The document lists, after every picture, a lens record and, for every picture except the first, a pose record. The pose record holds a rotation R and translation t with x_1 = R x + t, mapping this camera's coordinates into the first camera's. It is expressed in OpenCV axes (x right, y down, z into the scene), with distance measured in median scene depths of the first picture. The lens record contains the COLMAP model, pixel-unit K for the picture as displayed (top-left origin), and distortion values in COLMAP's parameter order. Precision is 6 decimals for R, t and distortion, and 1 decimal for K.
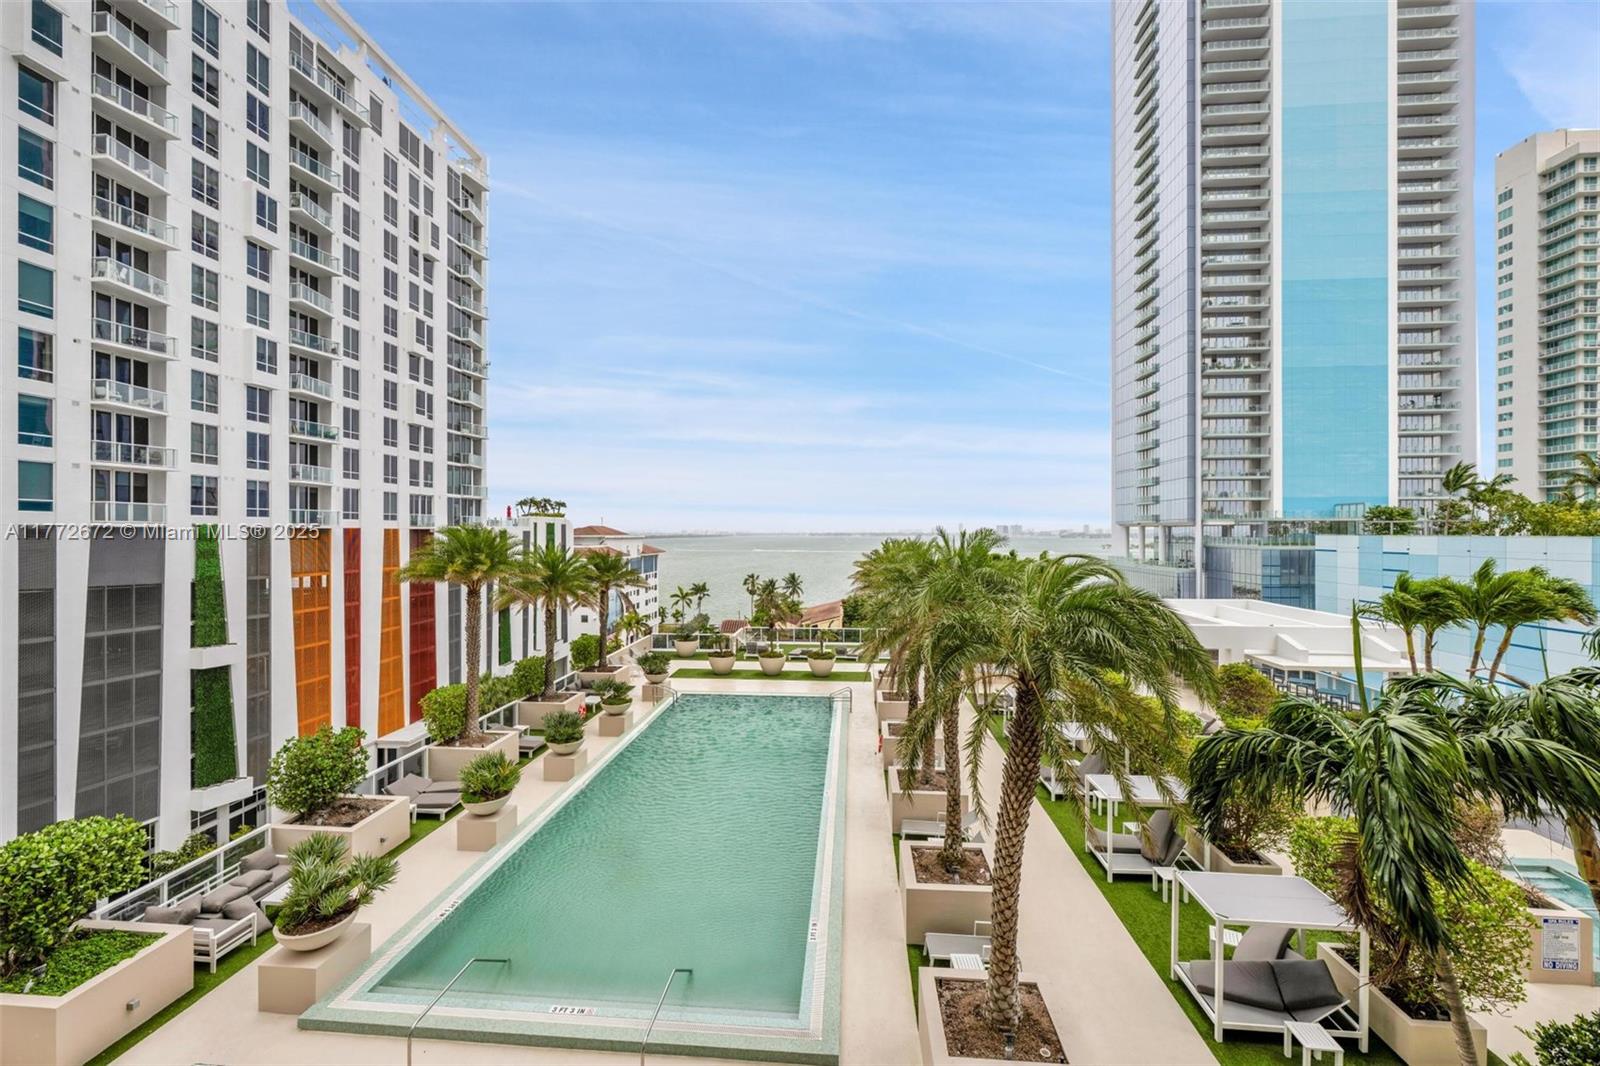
lens RADIAL K [[643.0, 0, 787.5], [0, 643.0, 532.7], [0, 0, 1]] dist [-0.000856, 0.000192]
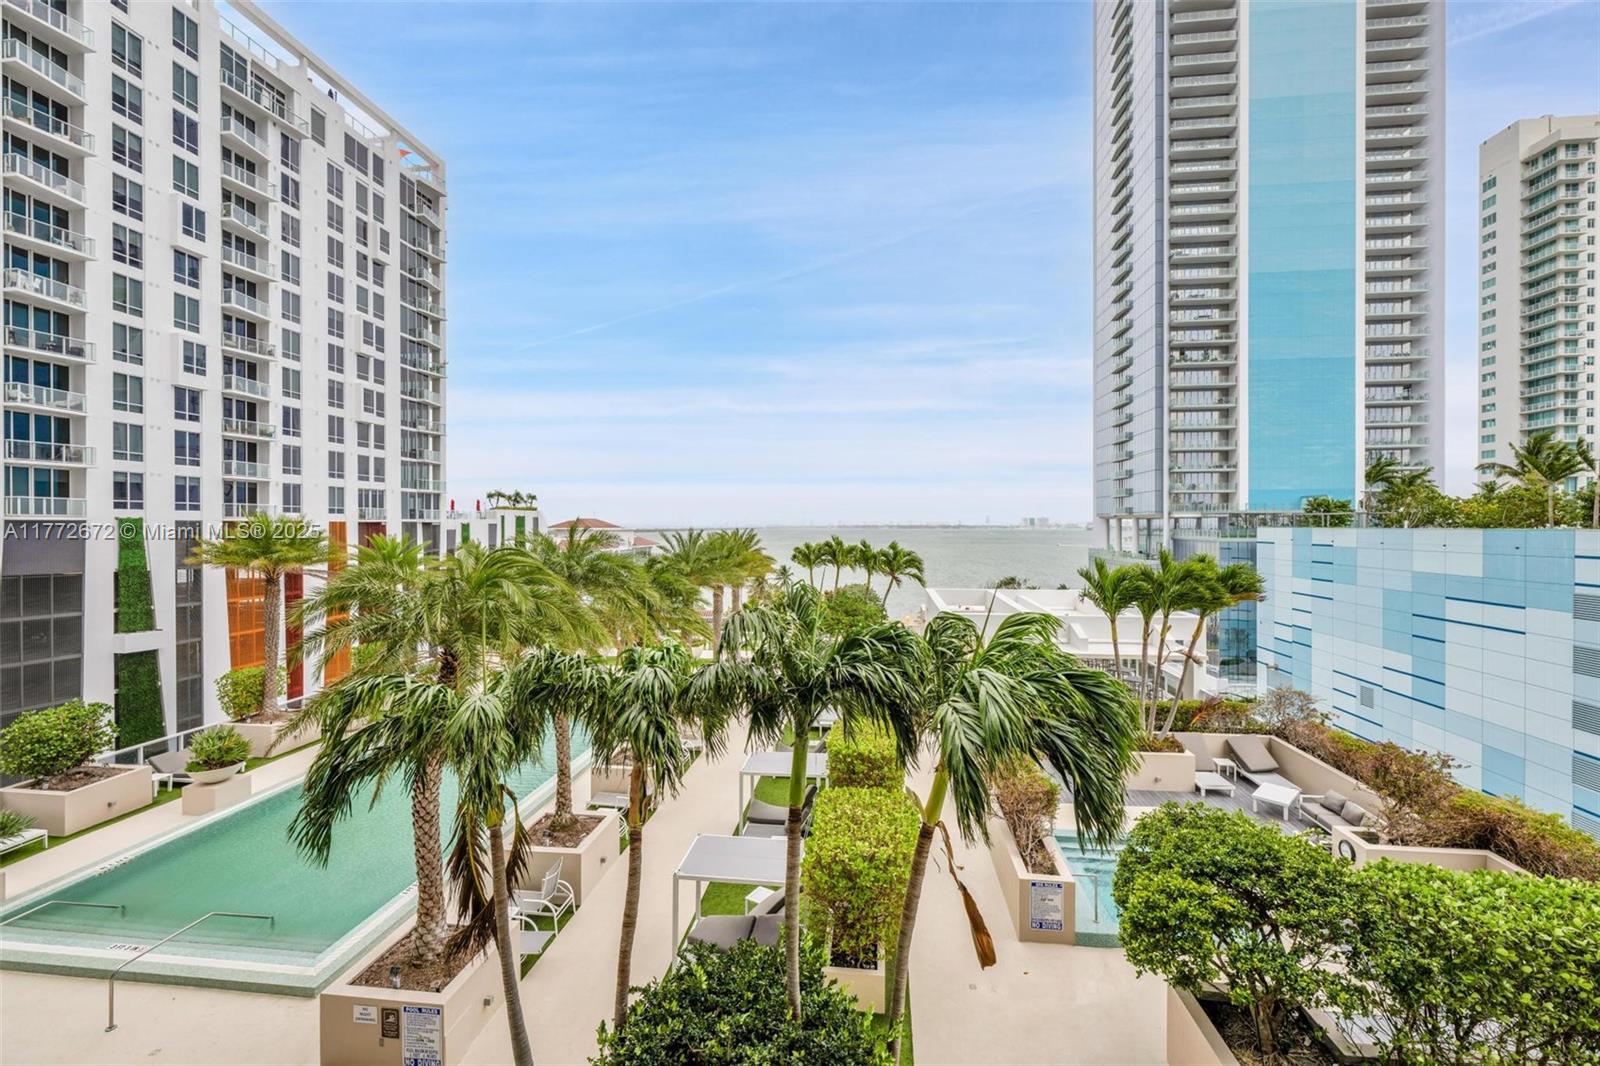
lens RADIAL K [[638.2, 0, 828.2], [0, 638.2, 529.0], [0, 0, 1]] dist [-0.000360, -0.000205]
pose [[0.999617, -0.000449, -0.027669, 0.152808], [0.000611, 0.999983, 0.005834, 0.000162], [0.027666, -0.005849, 0.999600, -0.013587]]
